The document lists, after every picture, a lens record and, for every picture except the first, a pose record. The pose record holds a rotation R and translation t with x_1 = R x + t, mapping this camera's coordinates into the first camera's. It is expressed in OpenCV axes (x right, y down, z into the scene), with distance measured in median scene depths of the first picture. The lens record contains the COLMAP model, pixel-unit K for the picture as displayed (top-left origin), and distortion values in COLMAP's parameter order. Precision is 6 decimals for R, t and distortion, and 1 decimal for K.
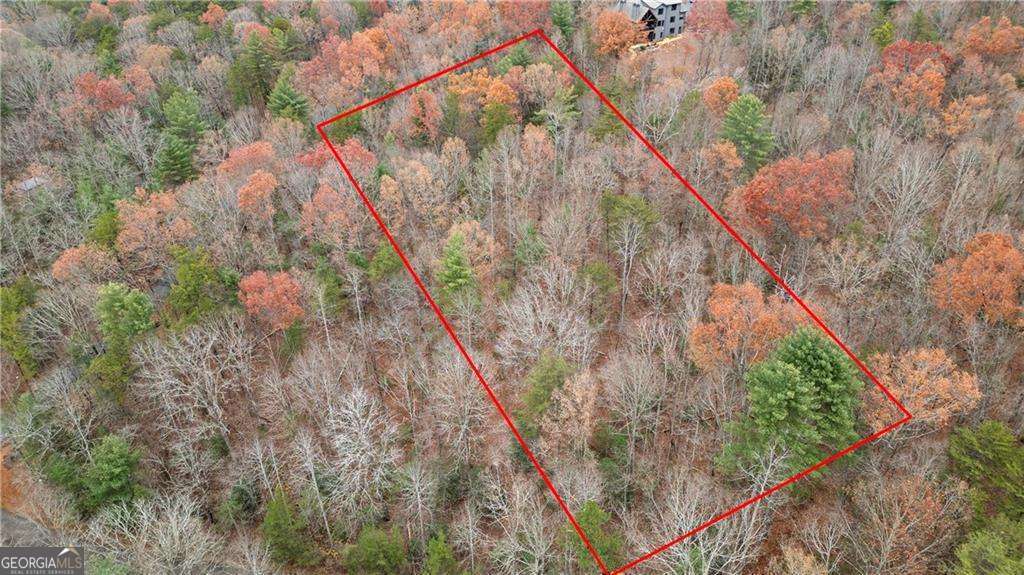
lens RADIAL K [[690.7, 0, 506.5], [0, 690.7, 302.7], [0, 0, 1]] dist [0.081673, -0.078258]
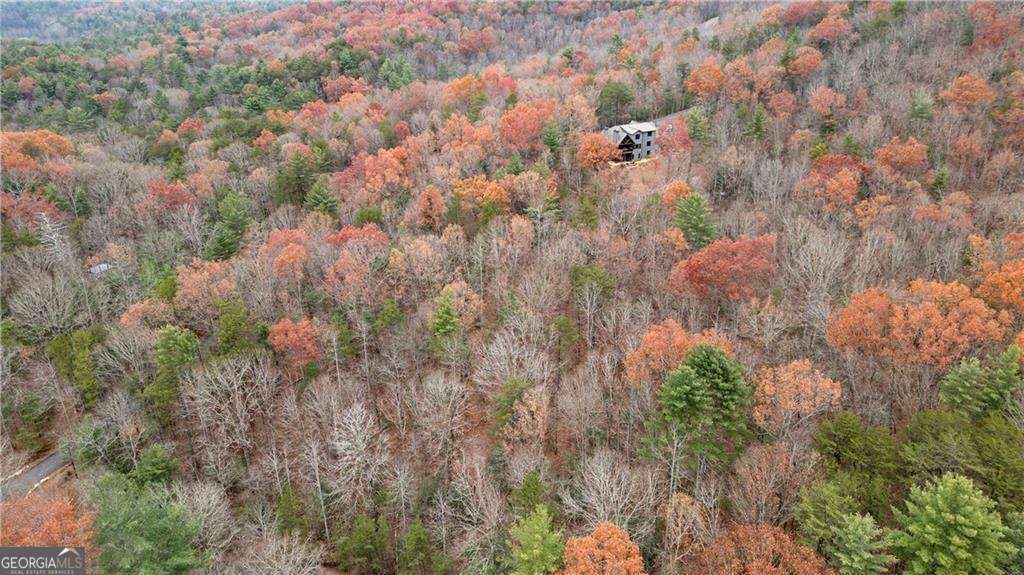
lens RADIAL K [[690.7, 0, 506.5], [0, 690.7, 302.7], [0, 0, 1]] dist [0.081673, -0.078258]
pose [[0.999282, 0.015058, -0.034767, 0.063665], [-0.021208, 0.982705, -0.183958, 0.122309], [0.031395, 0.184563, 0.982319, -0.169076]]
